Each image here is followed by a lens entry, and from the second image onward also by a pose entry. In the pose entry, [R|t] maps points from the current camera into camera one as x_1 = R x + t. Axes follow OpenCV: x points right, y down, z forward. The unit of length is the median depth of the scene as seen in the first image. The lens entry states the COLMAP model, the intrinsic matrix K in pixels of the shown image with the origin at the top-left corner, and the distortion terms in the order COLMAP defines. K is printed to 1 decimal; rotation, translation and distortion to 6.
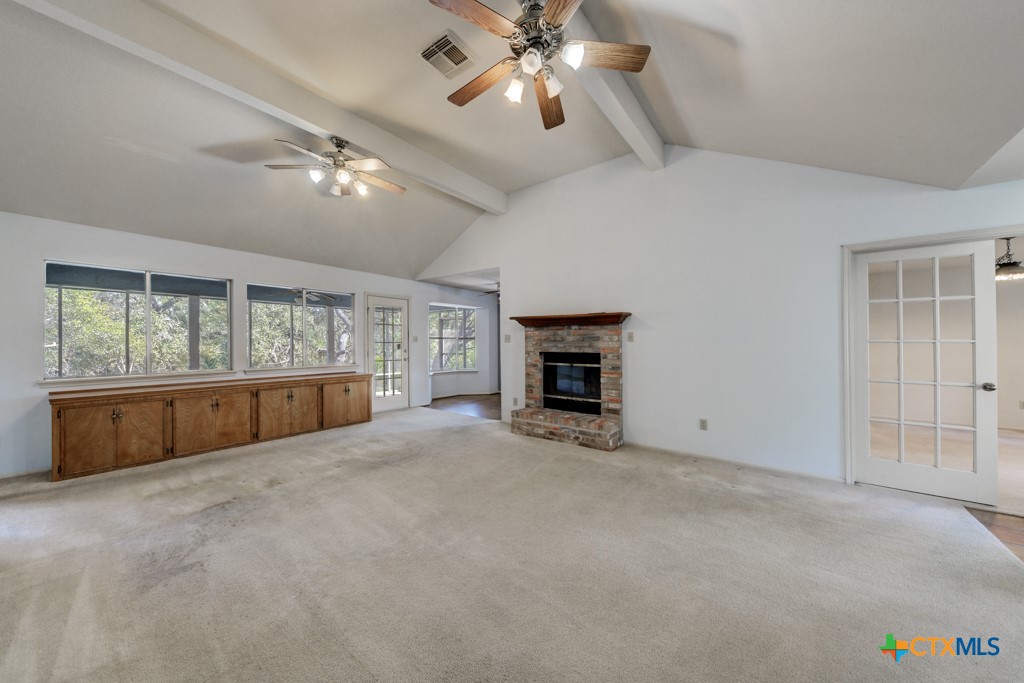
lens RADIAL K [[355.3, 0, 514.1], [0, 355.3, 342.6], [0, 0, 1]] dist [0.002290, 0.000079]
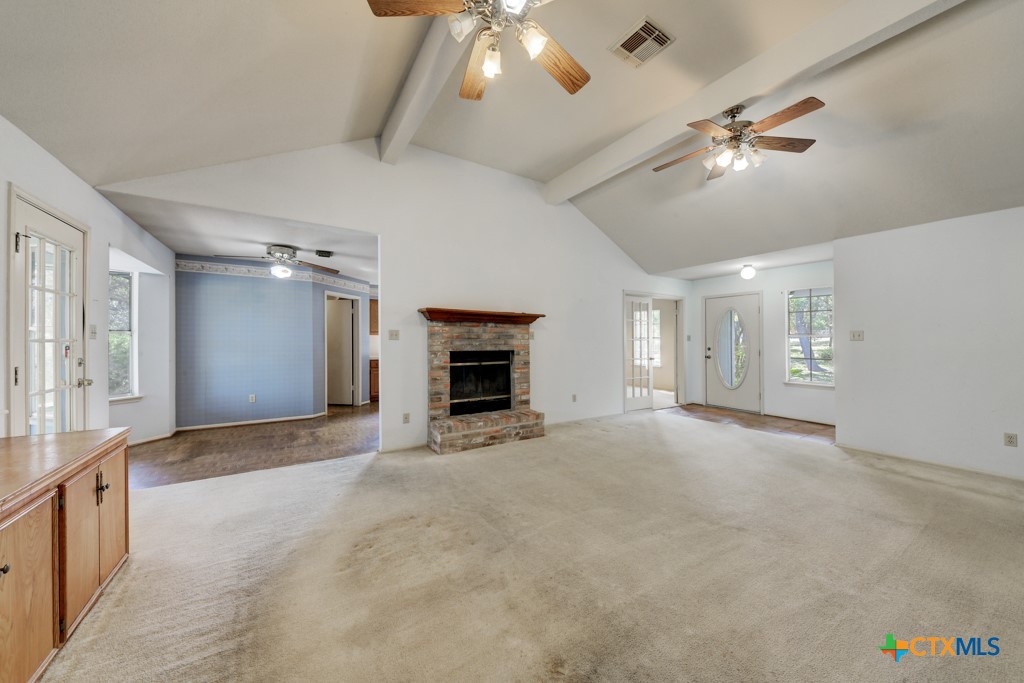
lens RADIAL K [[355.3, 0, 509.6], [0, 355.3, 337.3], [0, 0, 1]] dist [0.002290, 0.000079]
pose [[0.357331, 0.008260, 0.933941, -0.735006], [-0.000408, 0.999962, -0.008688, -0.000175], [-0.933978, 0.002724, 0.357321, 0.610980]]
